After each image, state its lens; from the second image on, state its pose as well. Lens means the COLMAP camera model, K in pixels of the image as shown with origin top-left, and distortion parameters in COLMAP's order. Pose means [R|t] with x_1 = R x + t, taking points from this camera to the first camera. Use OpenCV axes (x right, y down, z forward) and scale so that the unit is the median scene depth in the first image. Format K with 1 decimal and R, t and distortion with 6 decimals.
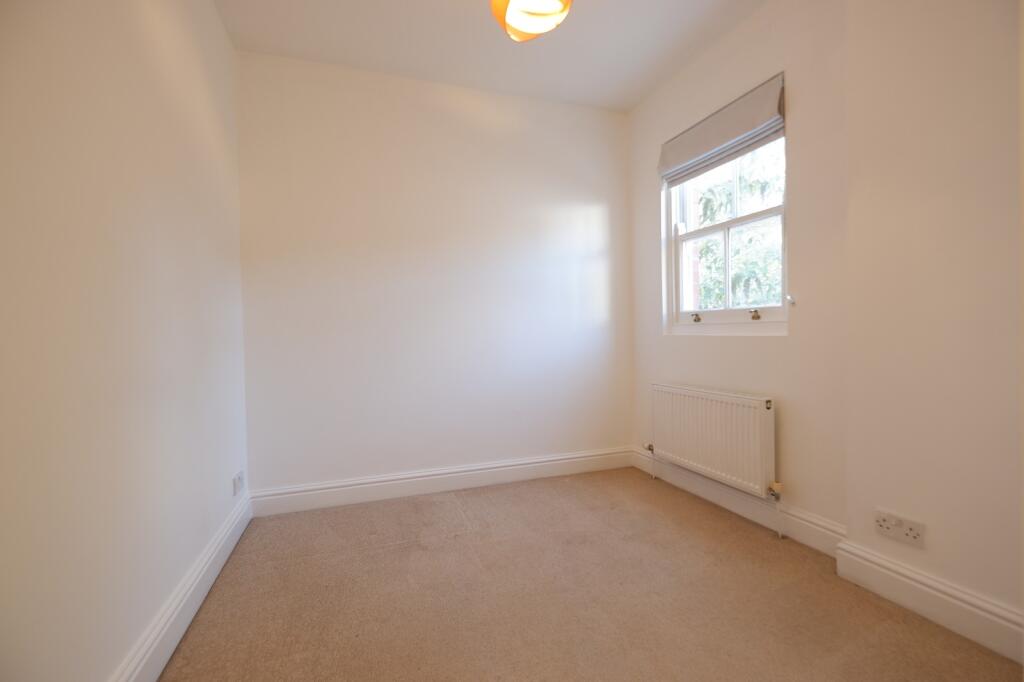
lens RADIAL K [[450.9, 0, 512.0], [0, 450.9, 341.0], [0, 0, 1]] dist [0.000990, 0.000168]
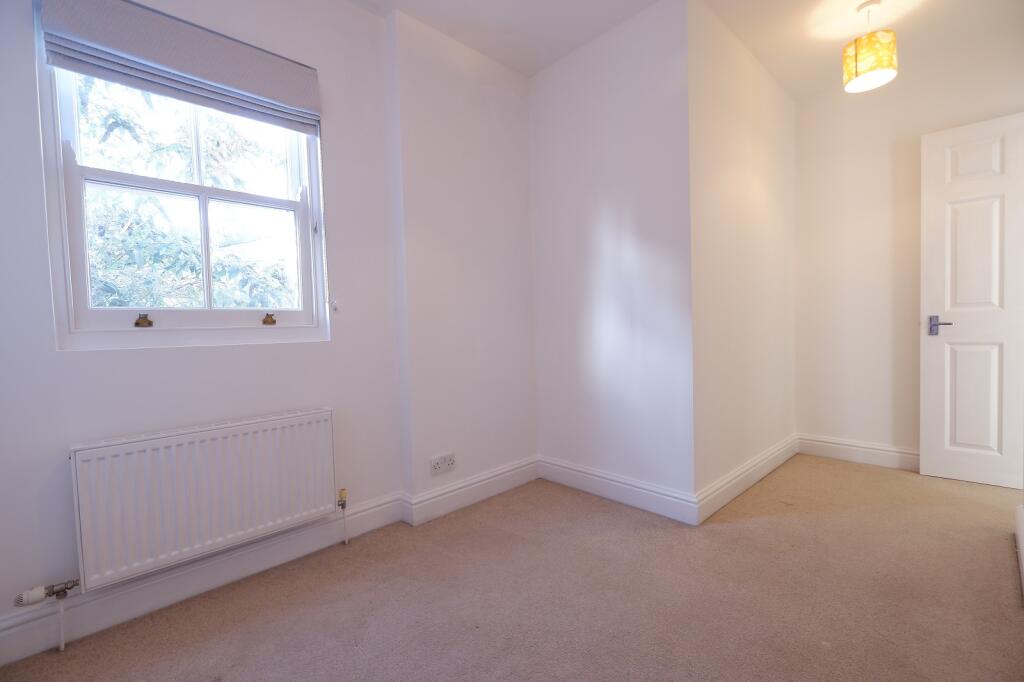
lens RADIAL K [[450.9, 0, 512.0], [0, 450.9, 341.0], [0, 0, 1]] dist [0.000990, 0.000168]
pose [[-0.417765, -0.003075, 0.908550, -0.414206], [0.052164, 0.998264, 0.027365, -0.016350], [-0.907057, 0.058825, -0.416879, 0.957026]]
